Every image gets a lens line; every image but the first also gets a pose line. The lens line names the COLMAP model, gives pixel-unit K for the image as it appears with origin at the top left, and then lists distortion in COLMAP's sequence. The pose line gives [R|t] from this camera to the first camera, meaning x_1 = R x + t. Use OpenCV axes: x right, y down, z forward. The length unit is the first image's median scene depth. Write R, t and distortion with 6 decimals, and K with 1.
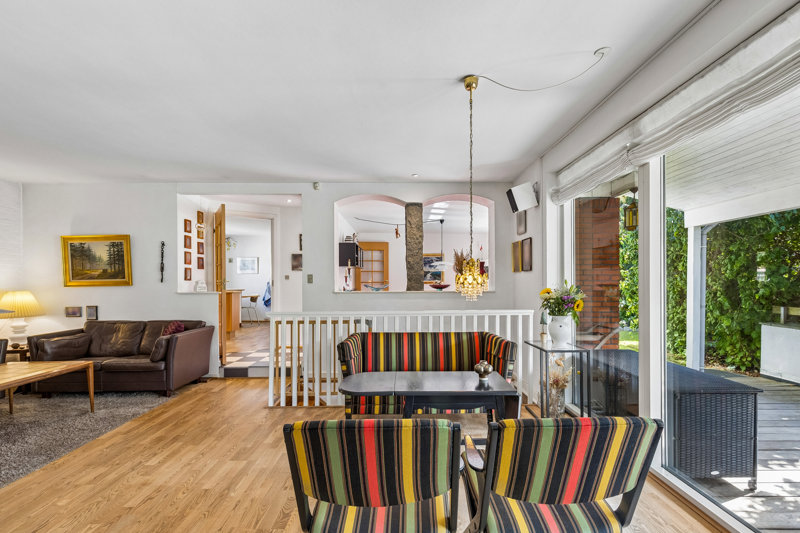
lens RADIAL K [[357.0, 0, 396.7], [0, 357.0, 282.1], [0, 0, 1]] dist [0.002614, 0.001430]
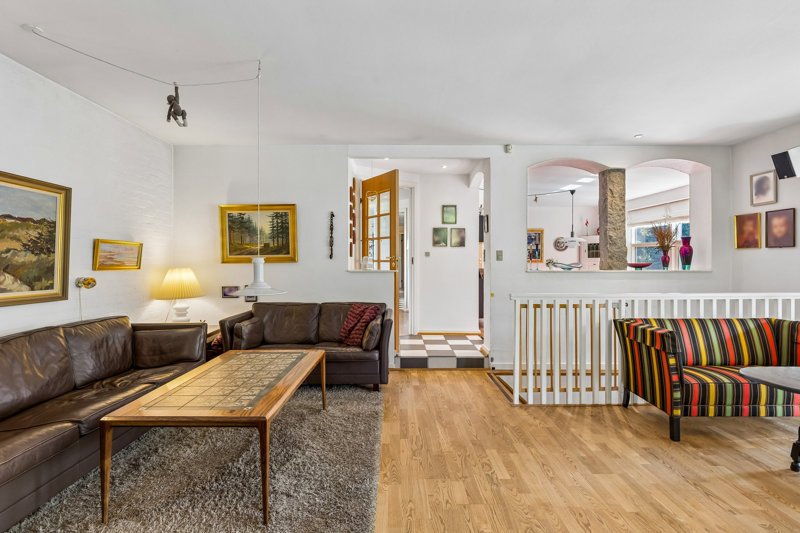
lens RADIAL K [[389.6, 0, 398.6], [0, 389.6, 260.1], [0, 0, 1]] dist [-0.001369, -0.001801]
pose [[0.999965, 0.004866, -0.006747, -0.489410], [-0.004897, 0.999978, -0.004554, 0.007342], [0.006725, 0.004587, 0.999967, 0.053176]]
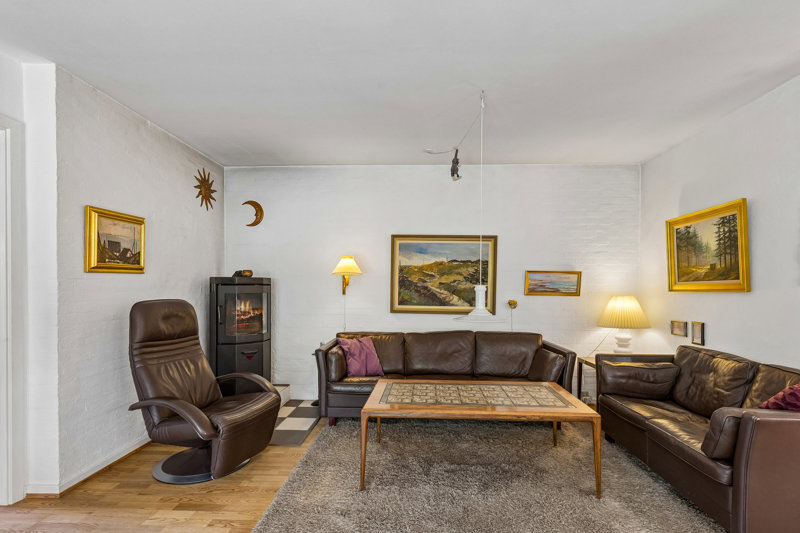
lens RADIAL K [[393.2, 0, 399.6], [0, 393.2, 287.5], [0, 0, 1]] dist [-0.004438, -0.000367]
pose [[-0.059949, 0.010448, -0.998147, -0.121914], [-0.006648, 0.999919, 0.010866, -0.000210], [0.998179, 0.007287, -0.059875, 0.513171]]
